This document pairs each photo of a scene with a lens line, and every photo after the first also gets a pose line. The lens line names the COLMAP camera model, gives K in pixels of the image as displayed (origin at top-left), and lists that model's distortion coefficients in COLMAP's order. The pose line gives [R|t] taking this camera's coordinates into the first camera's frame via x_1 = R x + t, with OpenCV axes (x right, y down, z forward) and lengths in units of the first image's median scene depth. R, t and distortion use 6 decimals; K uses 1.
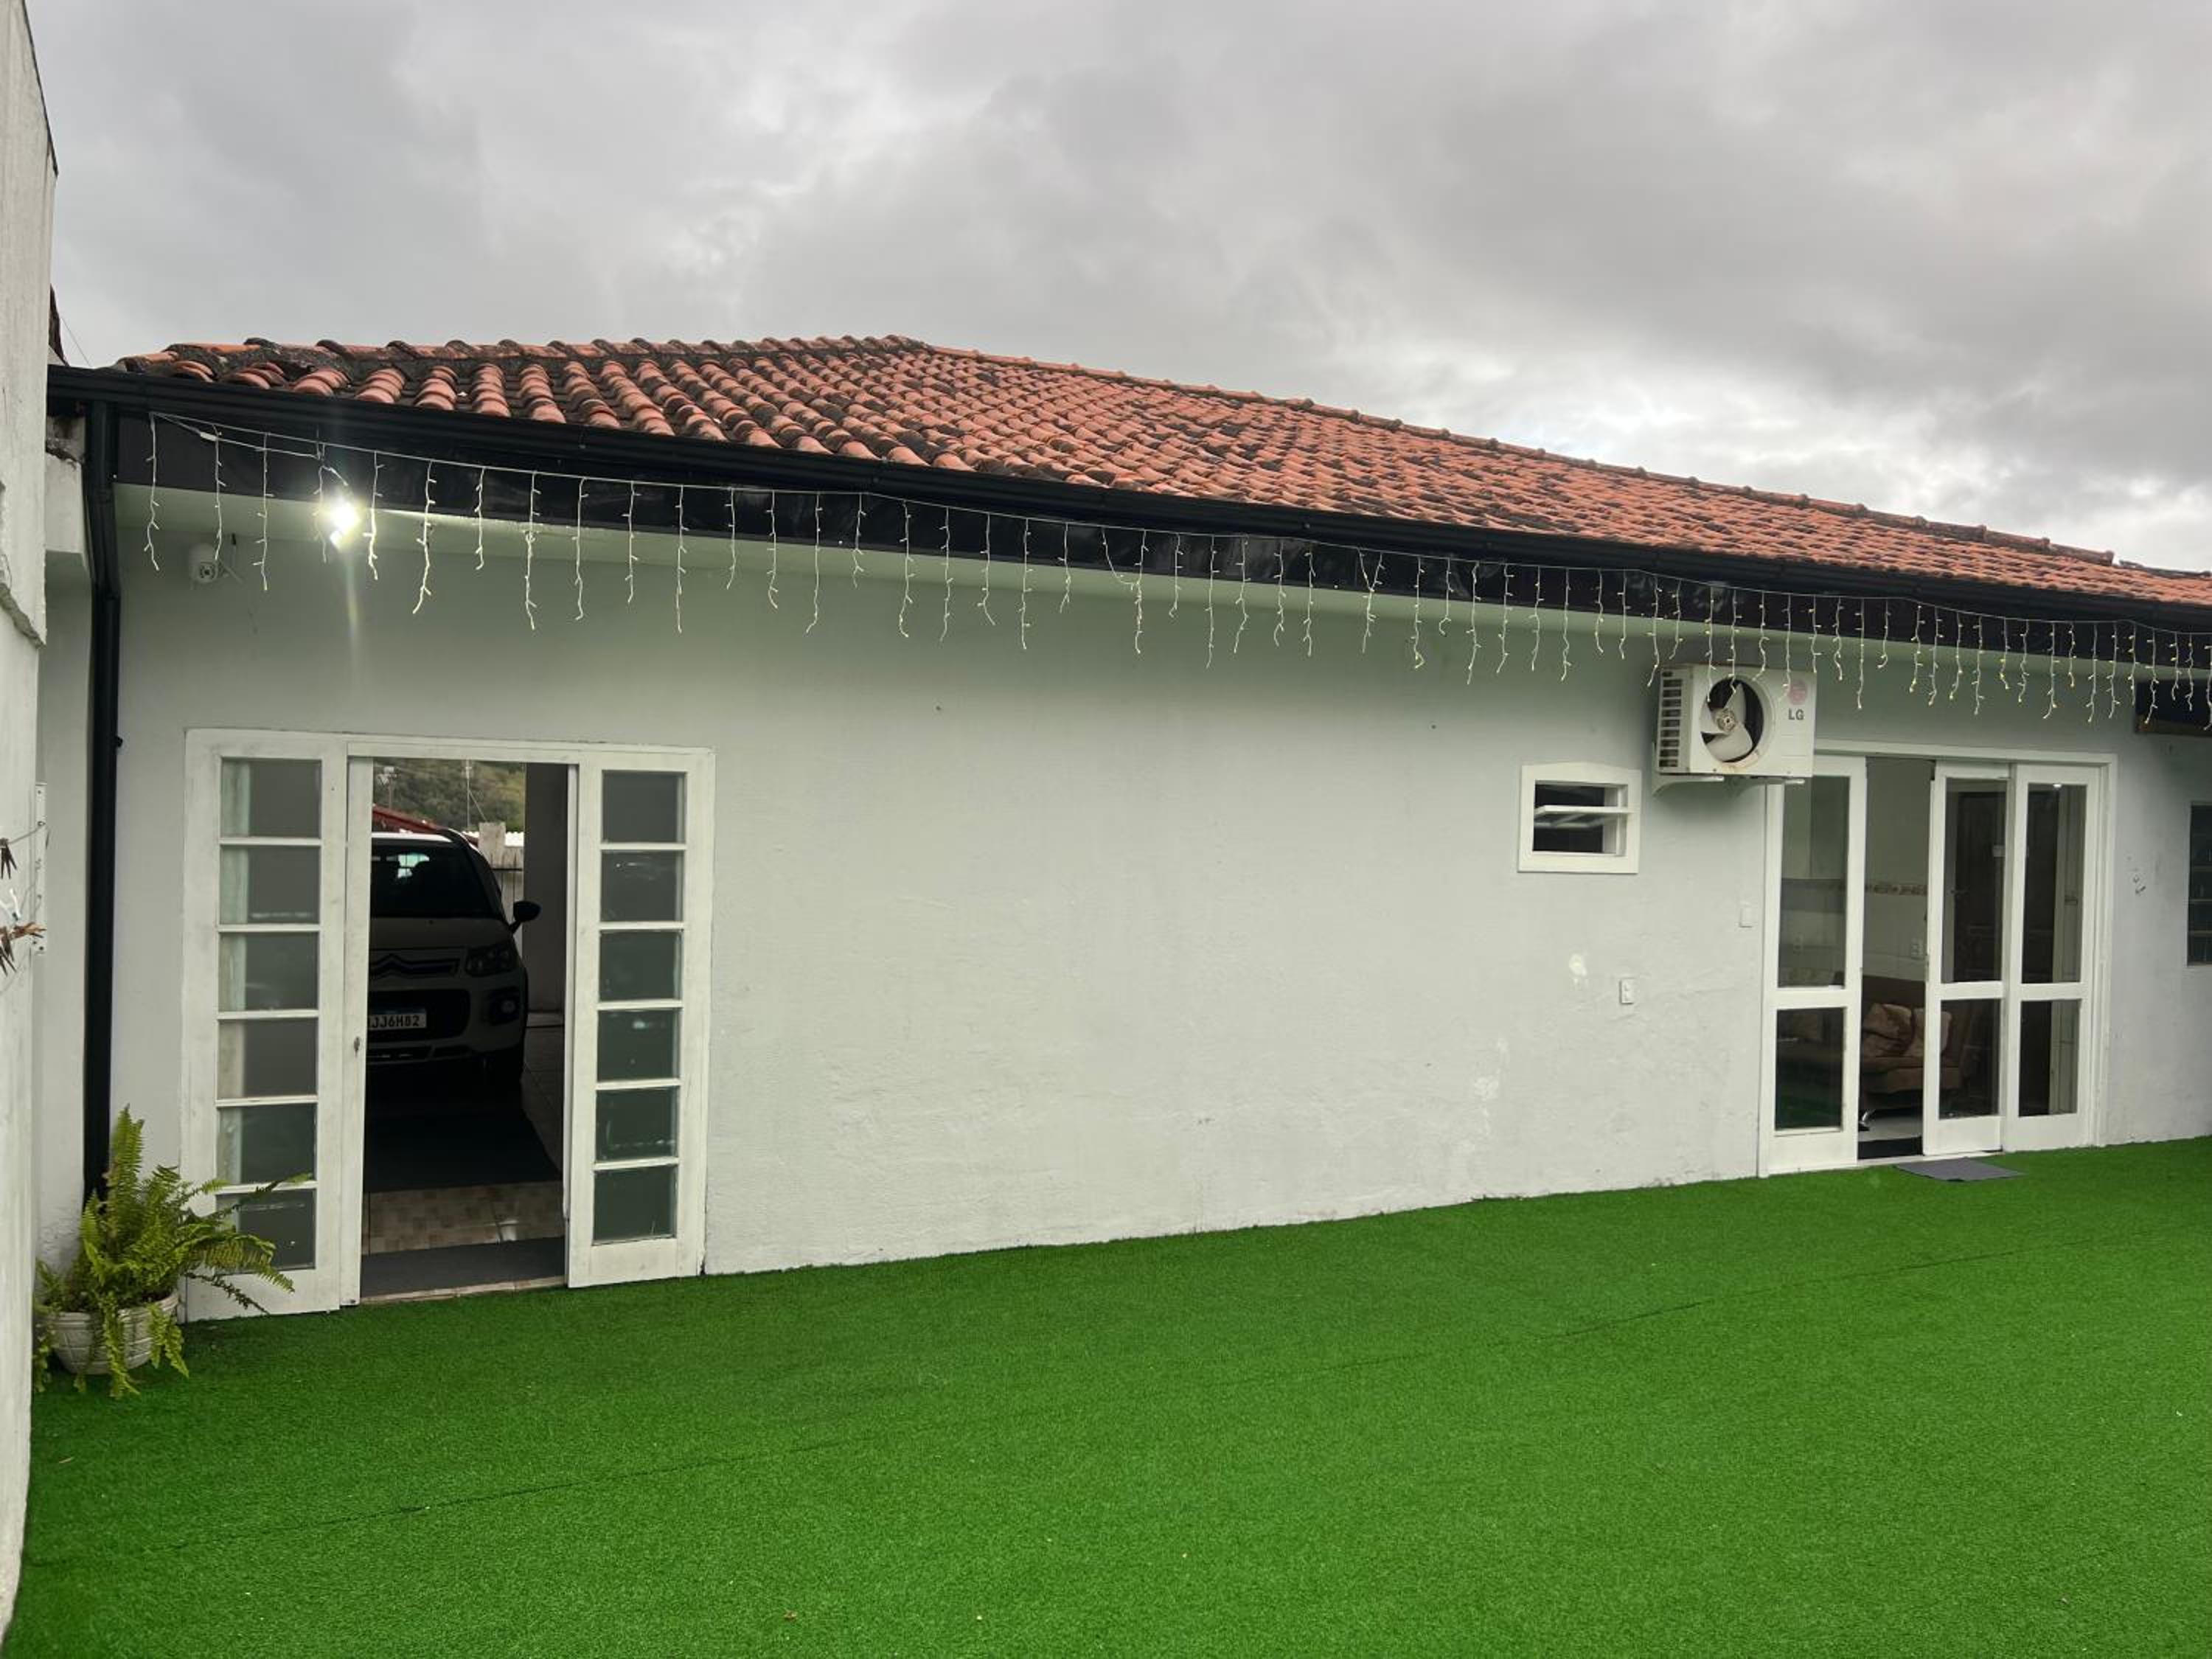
lens RADIAL K [[1657.2, 0, 1106.0], [0, 1657.2, 829.5], [0, 0, 1]] dist [0.094232, -0.166017]
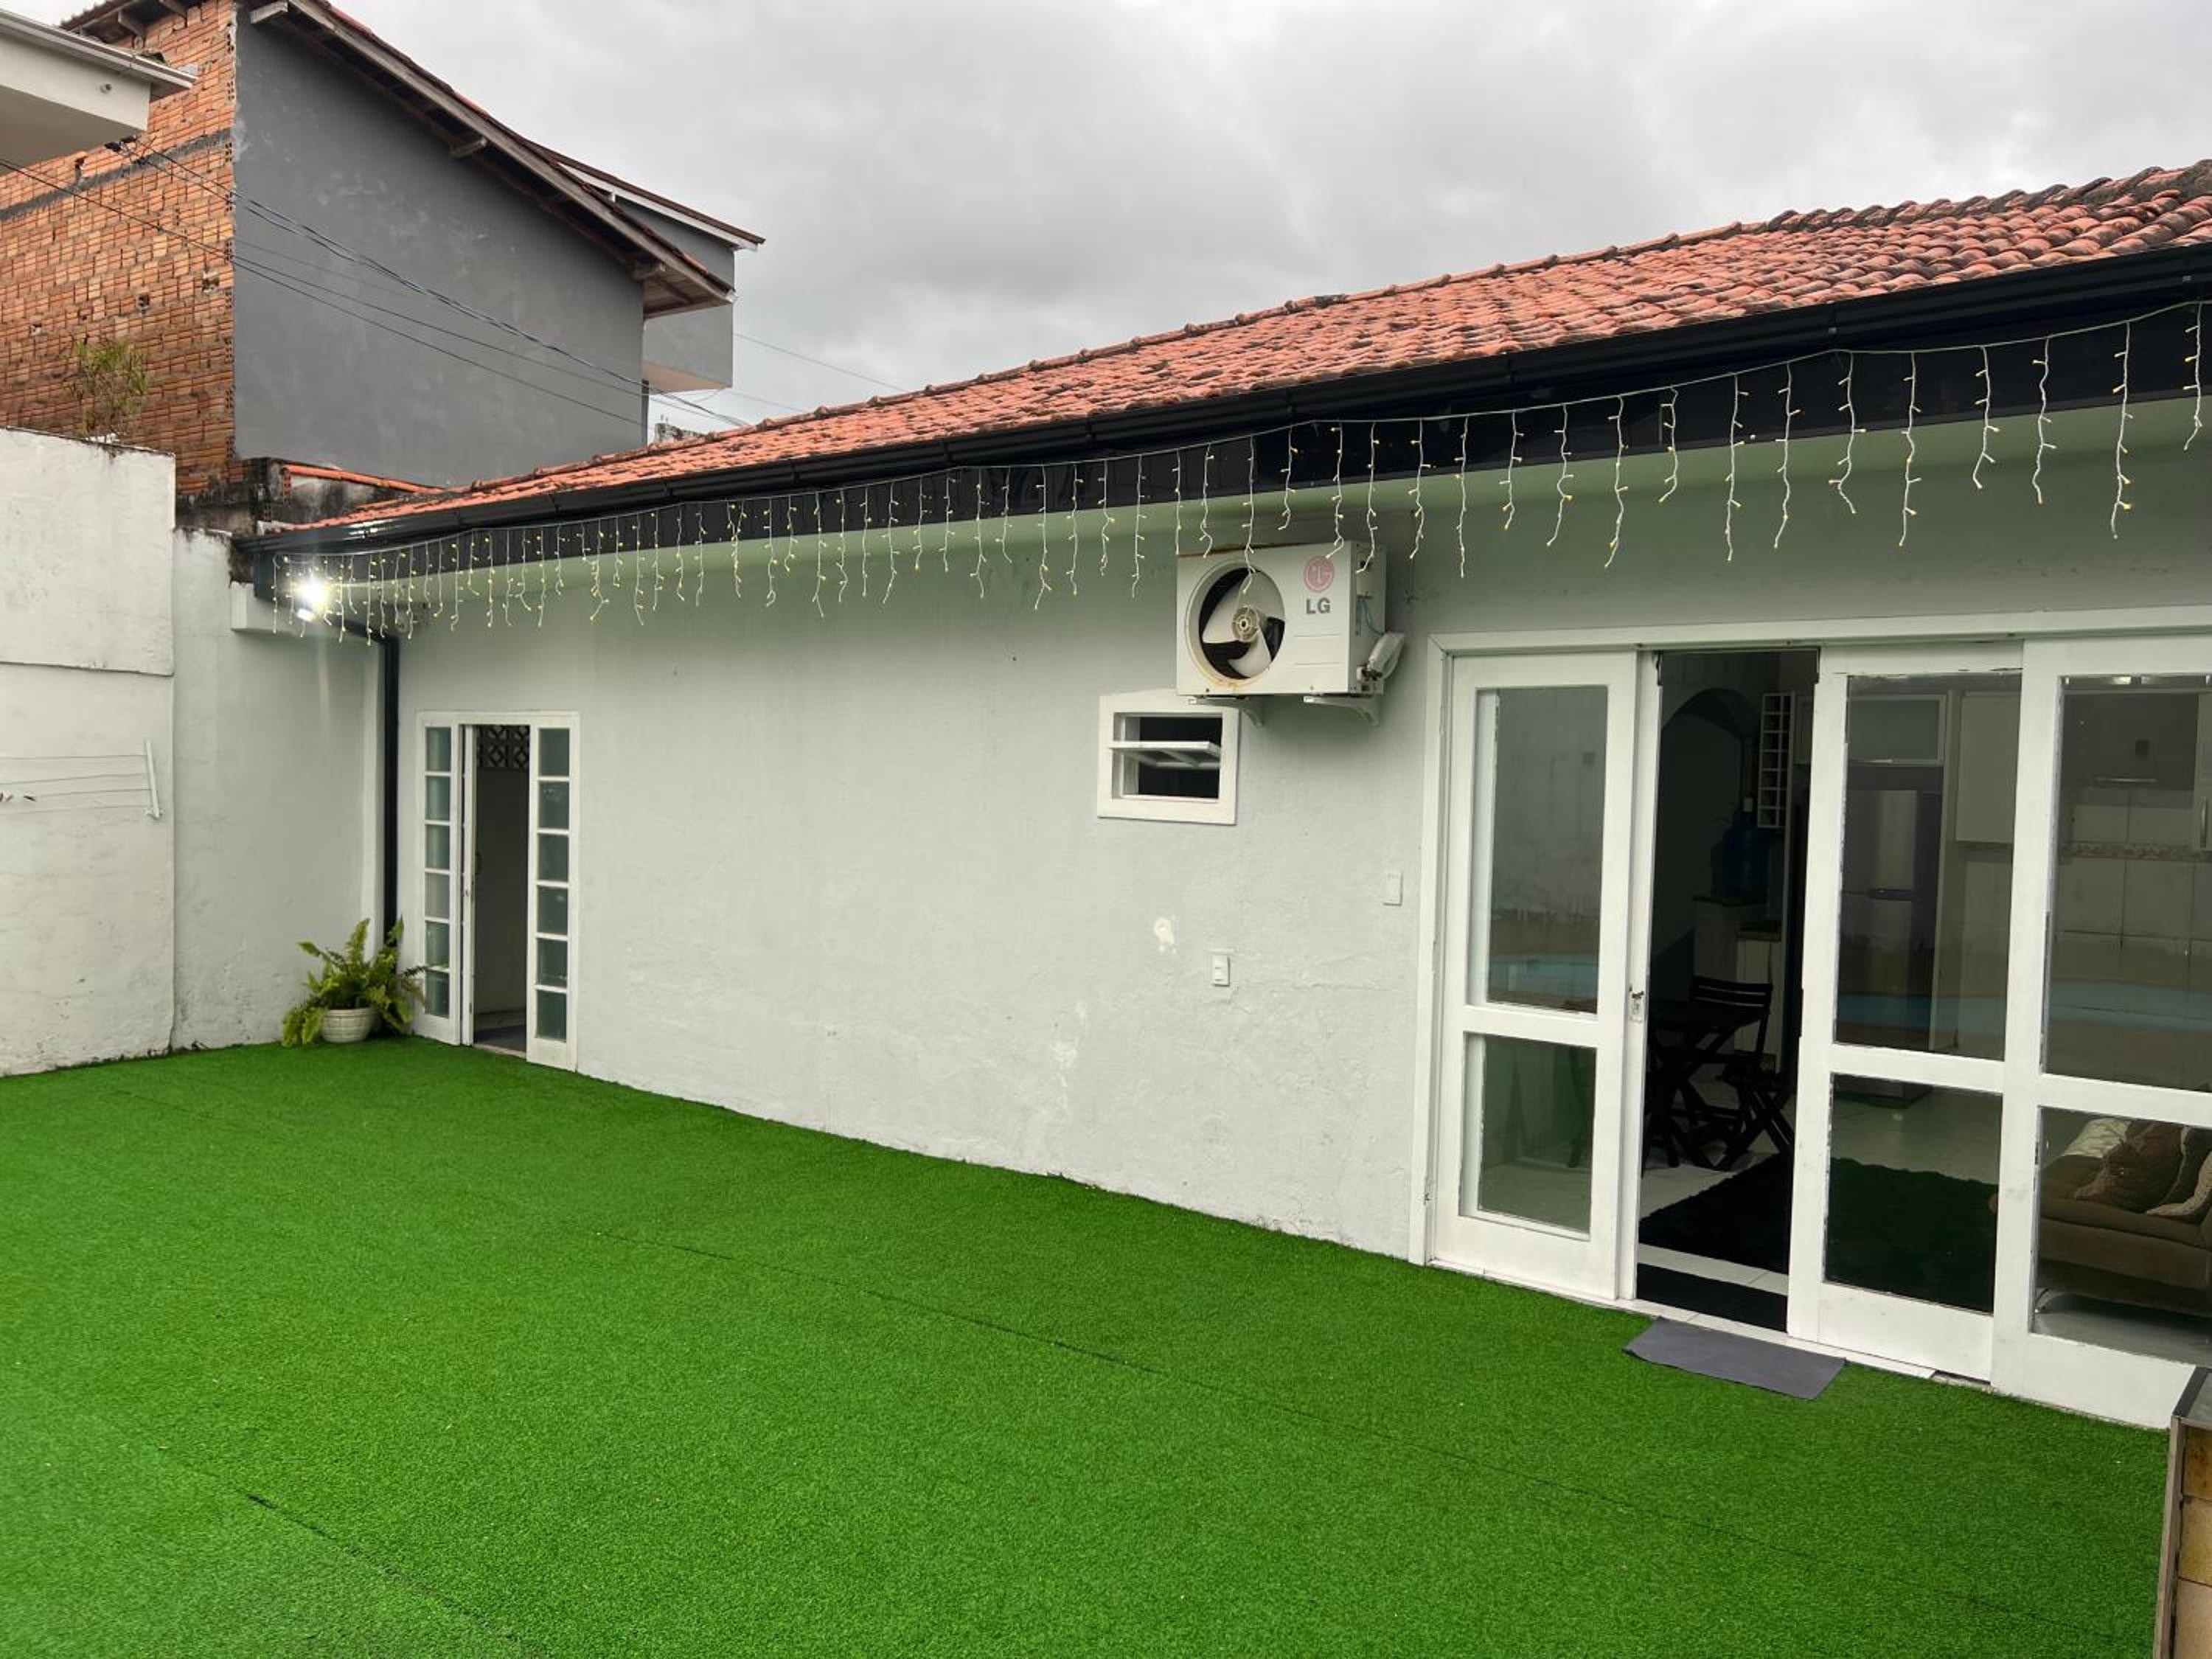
lens RADIAL K [[1657.2, 0, 1106.0], [0, 1657.2, 829.5], [0, 0, 1]] dist [0.094232, -0.166017]
pose [[0.451503, 0.022424, -0.891988, 1.036564], [-0.018771, 0.999702, 0.015630, 0.018732], [0.892072, 0.009686, 0.451790, 0.615066]]
